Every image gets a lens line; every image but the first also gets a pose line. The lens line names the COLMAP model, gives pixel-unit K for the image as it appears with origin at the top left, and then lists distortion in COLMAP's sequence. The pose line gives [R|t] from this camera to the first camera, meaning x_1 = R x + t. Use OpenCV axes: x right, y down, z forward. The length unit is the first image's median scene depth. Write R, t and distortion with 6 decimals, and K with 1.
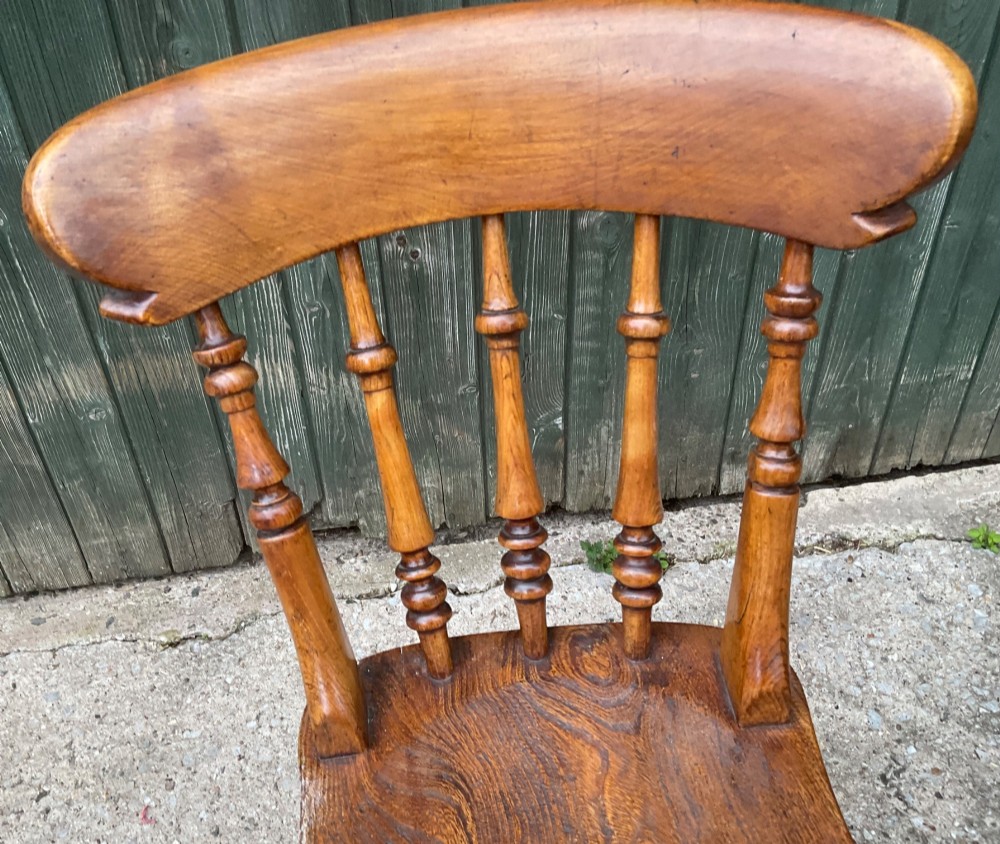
lens RADIAL K [[937.8, 0, 471.1], [0, 937.8, 424.5], [0, 0, 1]] dist [-0.003014, 0.000000]
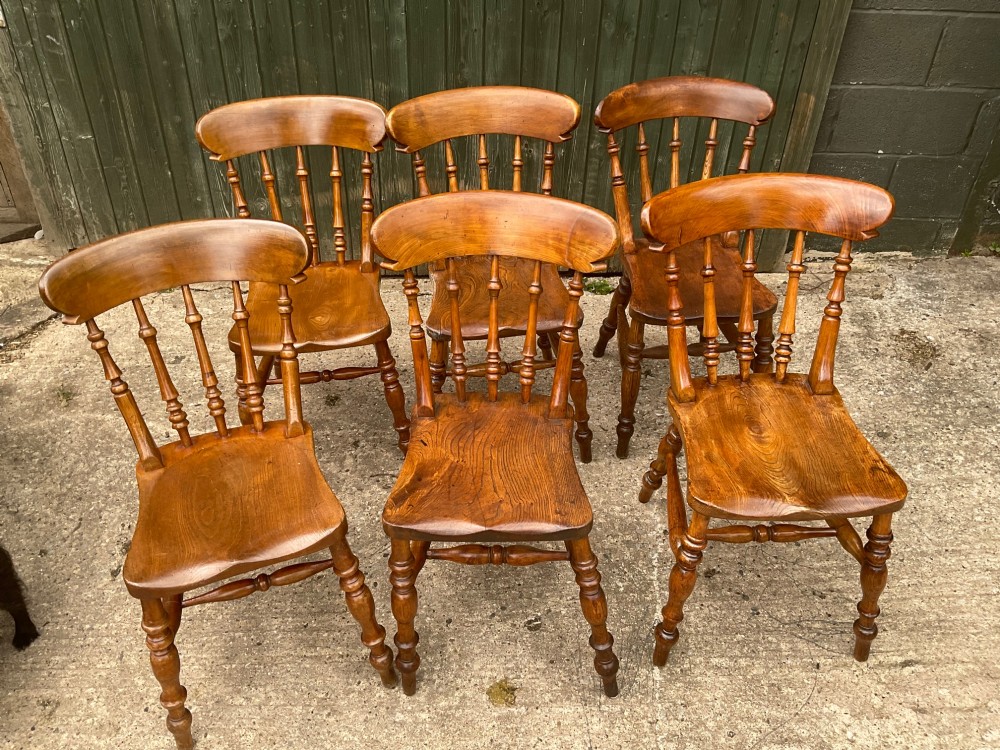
lens RADIAL K [[823.3, 0, 498.4], [0, 823.3, 378.2], [0, 0, 1]] dist [0.054728, -0.081916]
pose [[0.989972, 0.127549, -0.060712, 0.077964], [-0.128929, 0.991465, -0.019369, 0.526258], [0.057724, 0.027002, 0.997967, -1.390240]]
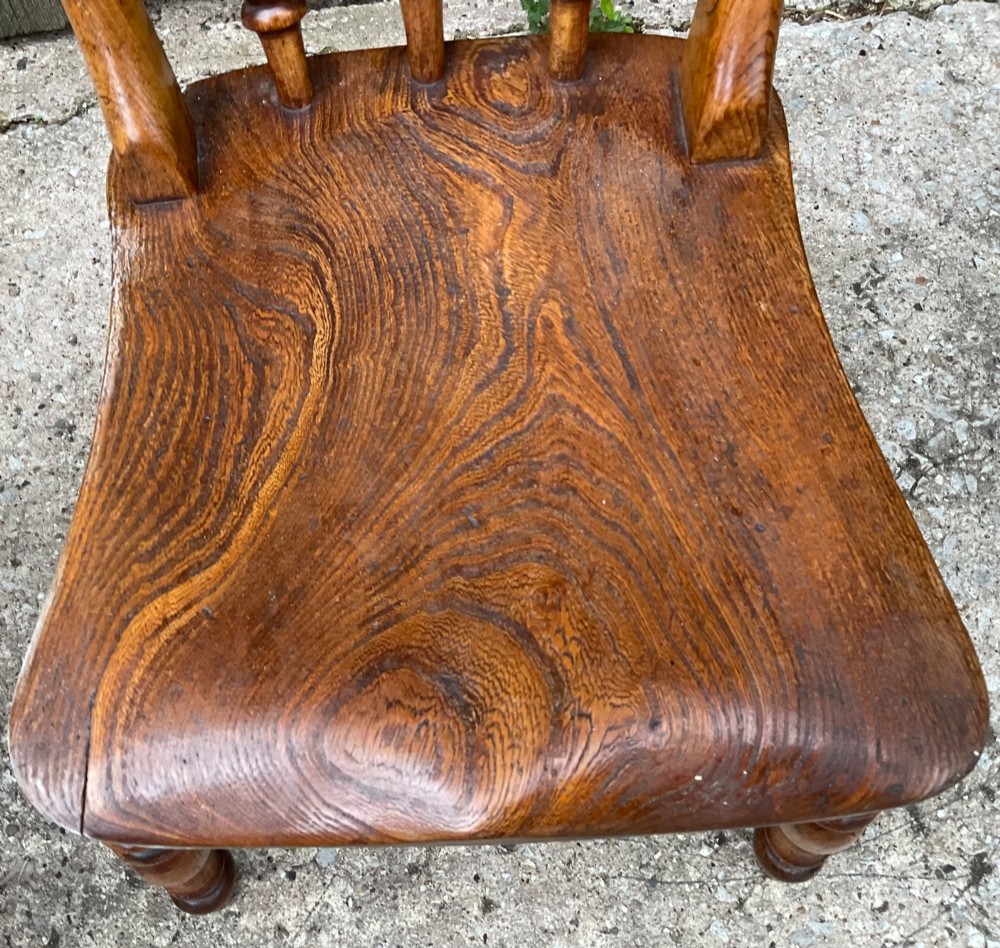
lens RADIAL K [[1051.5, 0, 411.1], [0, 1051.5, 473.4], [0, 0, 1]] dist [-0.002749, 0.000000]
pose [[0.999936, 0.009946, 0.005430, 0.032755], [-0.011330, 0.885865, 0.463805, 0.082298], [-0.000197, -0.463837, 0.885921, 0.077676]]
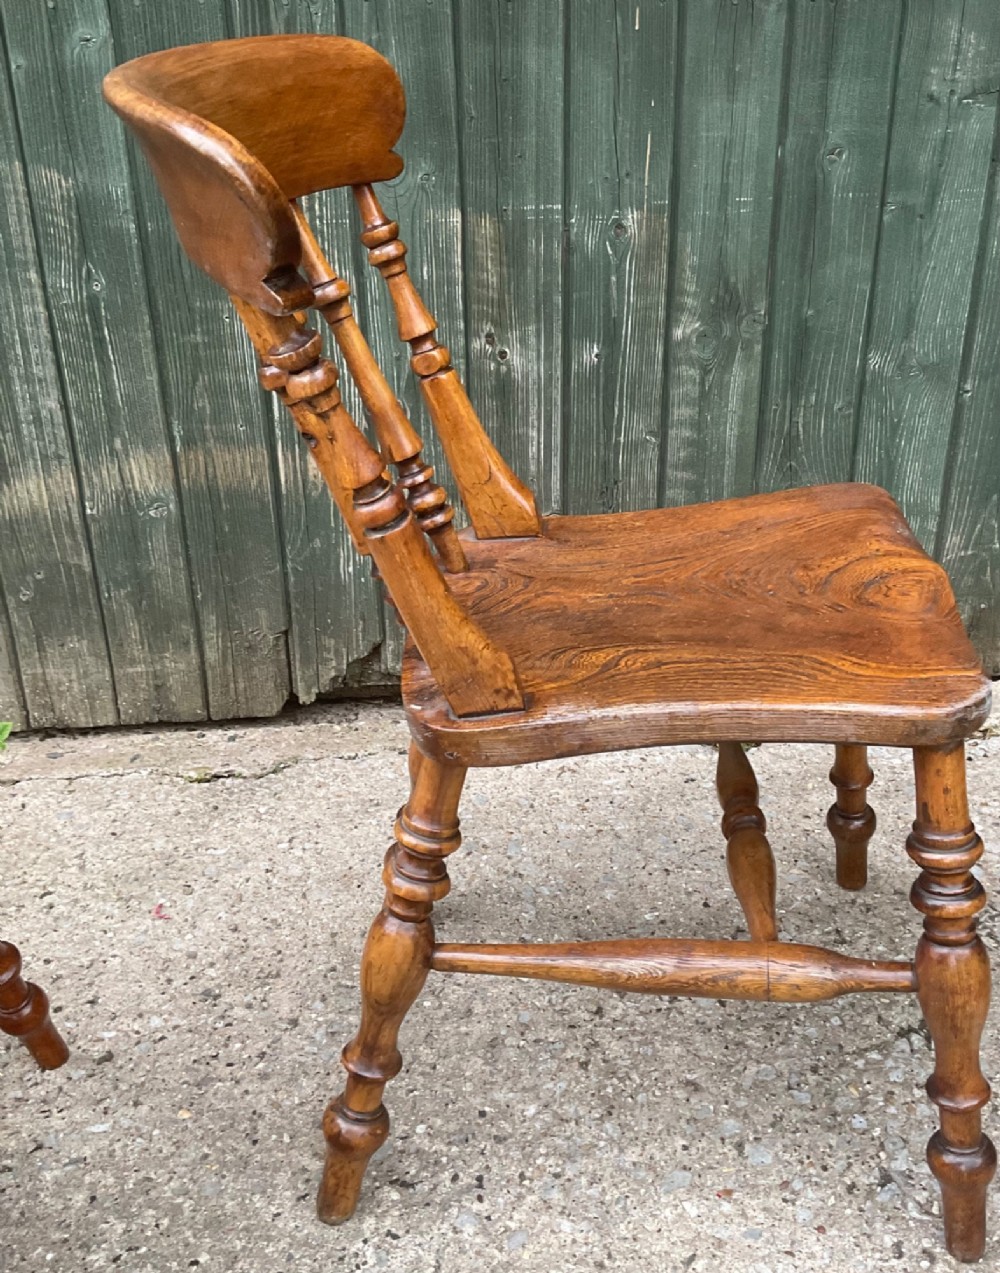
lens RADIAL K [[1329.6, 0, 535.7], [0, 1329.6, 614.2], [0, 0, 1]] dist [0.015392, 0.000000]
pose [[0.996066, 0.065526, -0.059650, 0.070500], [-0.075867, 0.978453, -0.192027, 0.329227], [0.045782, 0.195797, 0.979575, -0.286765]]
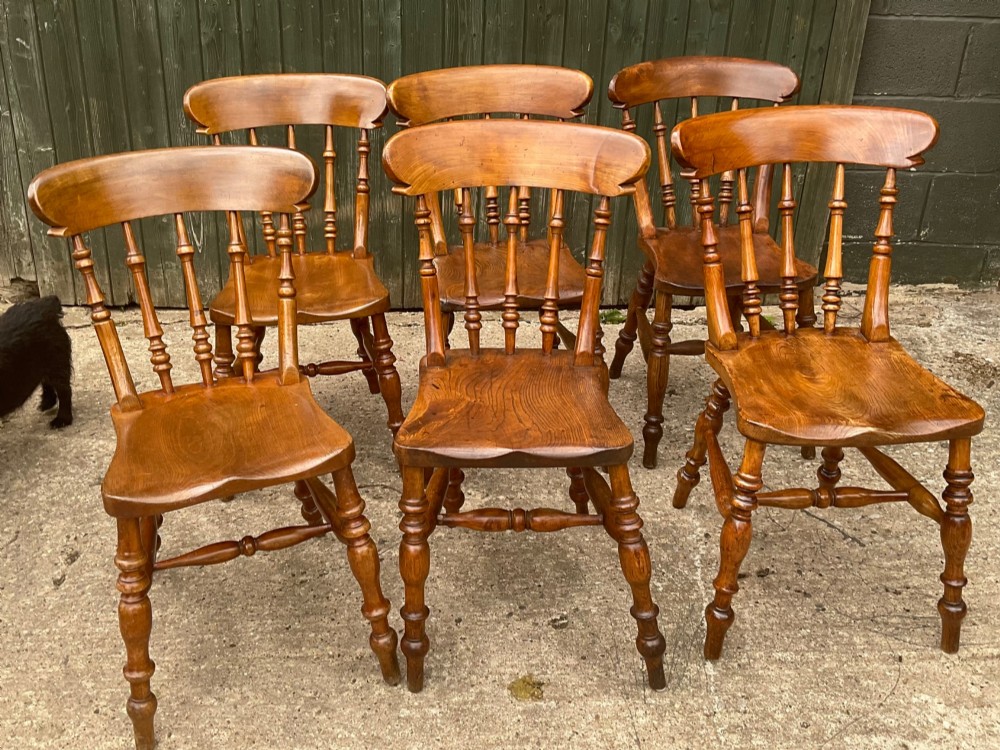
lens RADIAL K [[984.8, 0, 475.6], [0, 984.8, 357.8], [0, 0, 1]] dist [0.032377, 0.000000]
pose [[0.990798, 0.112367, -0.075455, 0.048008], [-0.126583, 0.966650, -0.222631, 0.905910], [0.047922, 0.230133, 0.971978, -1.447170]]
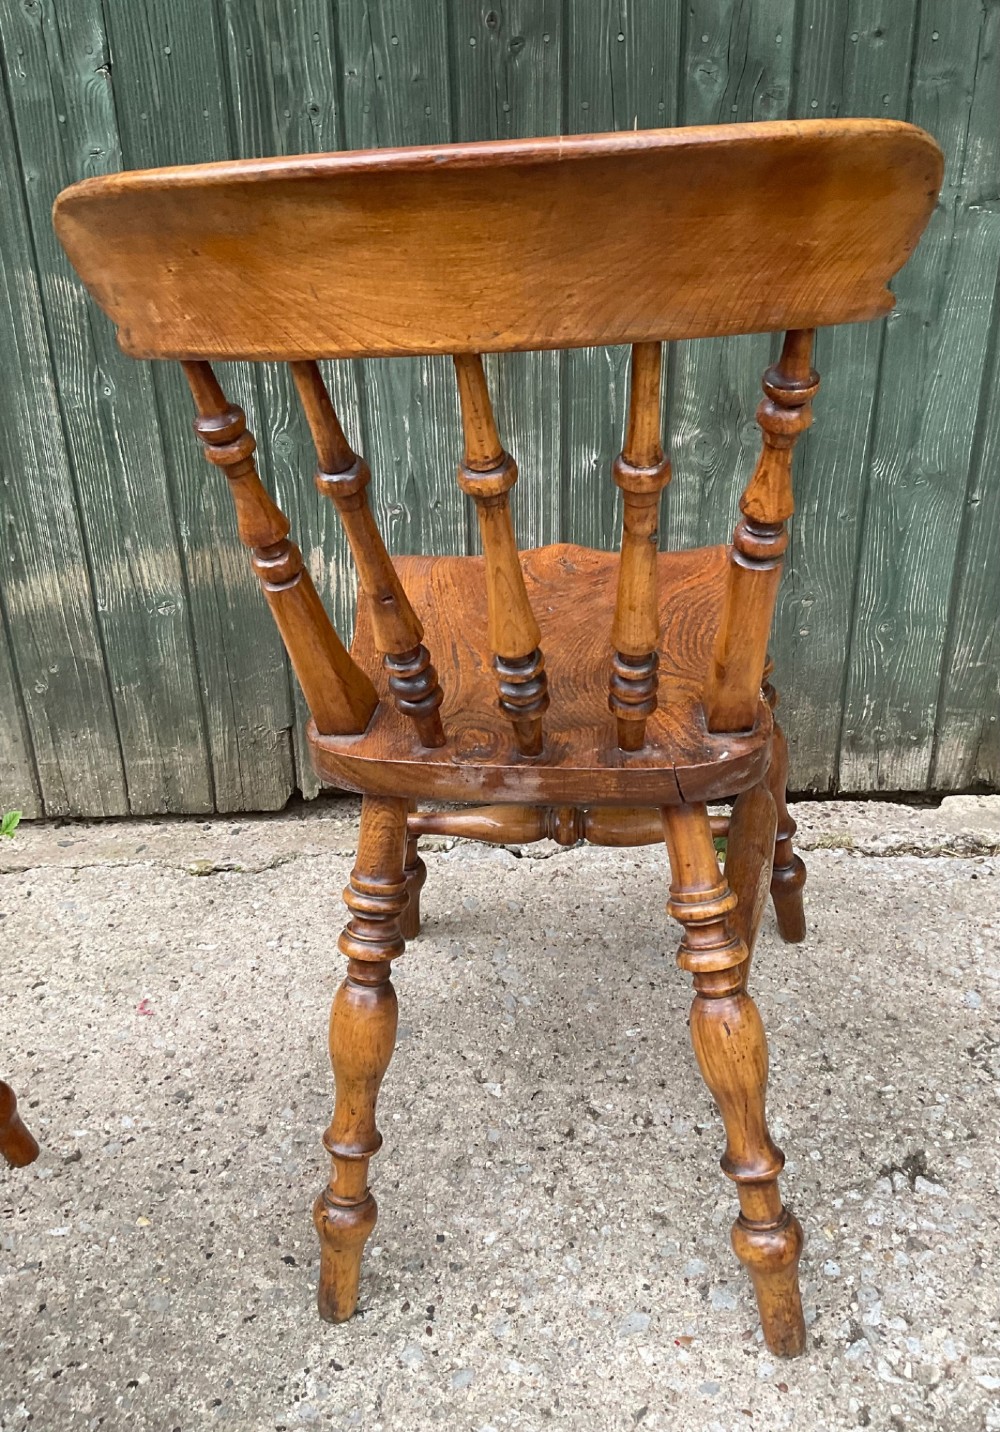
lens RADIAL K [[1253.5, 0, 504.6], [0, 1253.5, 664.3], [0, 0, 1]] dist [0.040131, -0.086948]
pose [[0.987906, 0.082544, -0.131256, 0.126422], [-0.109524, 0.970701, -0.213880, 0.292848], [0.109756, 0.225669, 0.968002, -0.214124]]
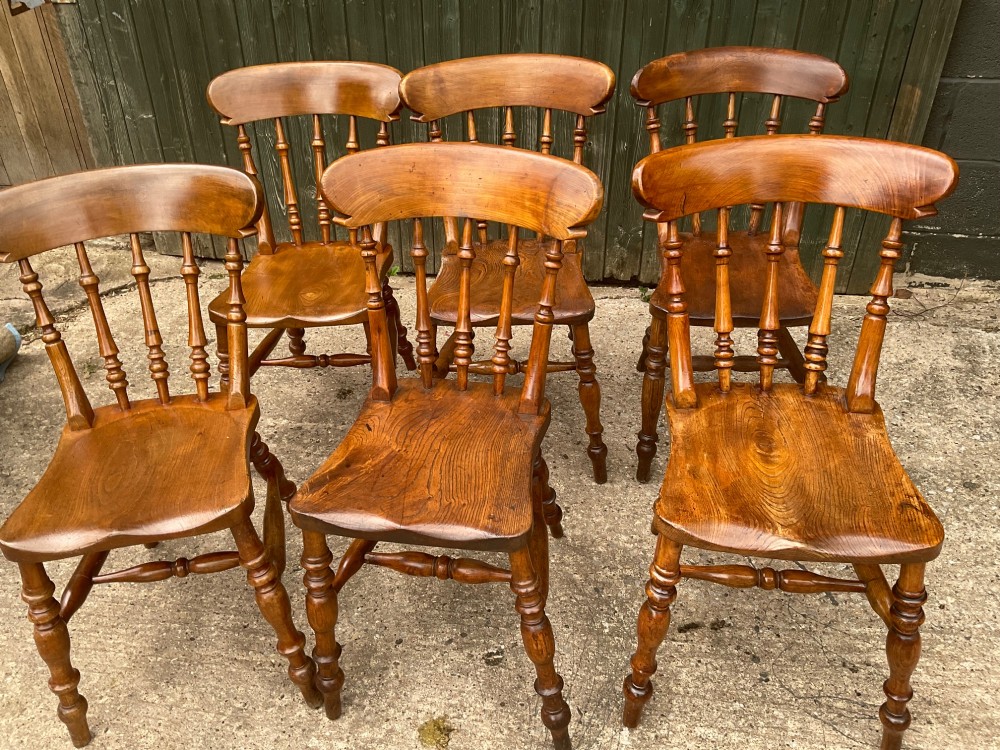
lens RADIAL K [[823.3, 0, 500.1], [0, 823.3, 379.9], [0, 0, 1]] dist [0.054728, -0.081916]
pose [[0.953679, 0.200447, -0.224316, 0.326848], [-0.214230, 0.976019, -0.038635, 0.561453], [0.211193, 0.084900, 0.973750, -1.150328]]
